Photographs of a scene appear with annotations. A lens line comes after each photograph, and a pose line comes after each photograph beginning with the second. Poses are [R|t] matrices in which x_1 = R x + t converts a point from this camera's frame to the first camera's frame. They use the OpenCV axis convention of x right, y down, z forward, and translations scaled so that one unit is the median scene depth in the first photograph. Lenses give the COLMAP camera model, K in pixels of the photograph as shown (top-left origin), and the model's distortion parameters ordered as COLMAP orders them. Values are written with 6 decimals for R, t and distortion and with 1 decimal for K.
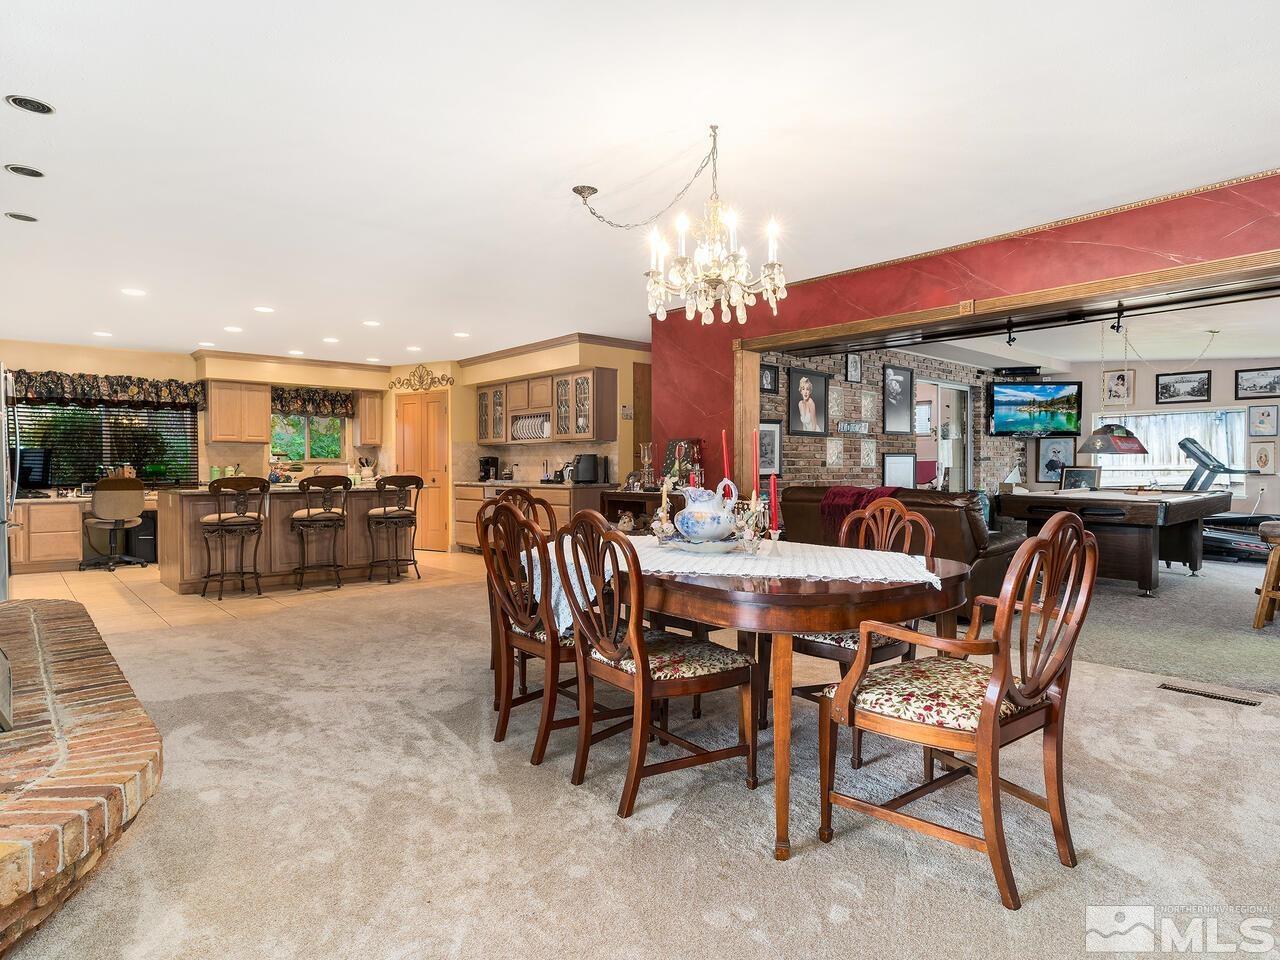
lens RADIAL K [[739.8, 0, 643.2], [0, 739.8, 481.3], [0, 0, 1]] dist [-0.002655, 0.005306]
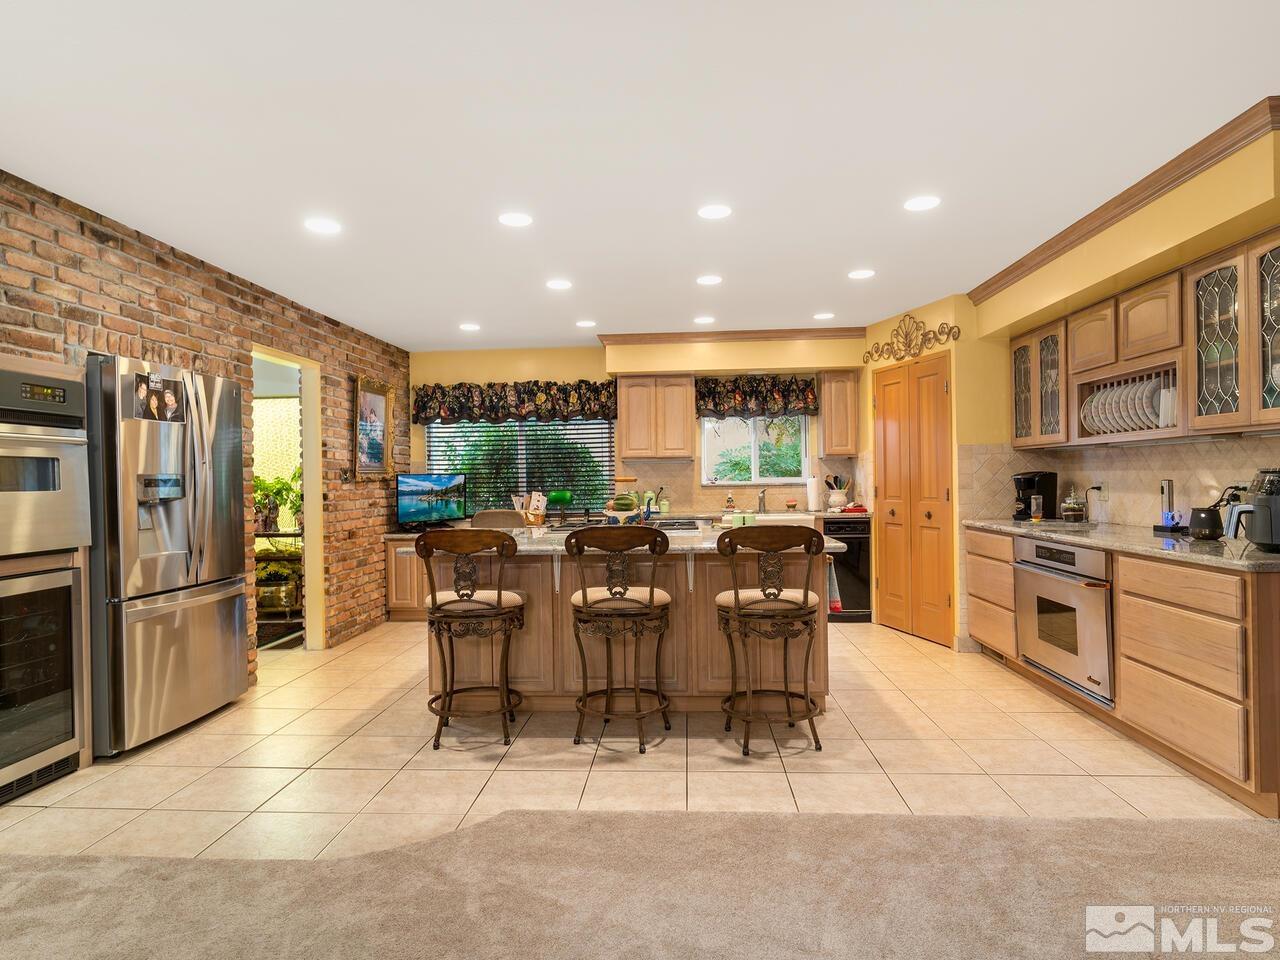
lens RADIAL K [[739.8, 0, 634.0], [0, 739.8, 479.8], [0, 0, 1]] dist [-0.002655, 0.005306]
pose [[0.705030, -0.008087, -0.709131, -0.046006], [0.001378, 0.999949, -0.010034, -0.024511], [0.709176, 0.006097, 0.705005, 0.476507]]
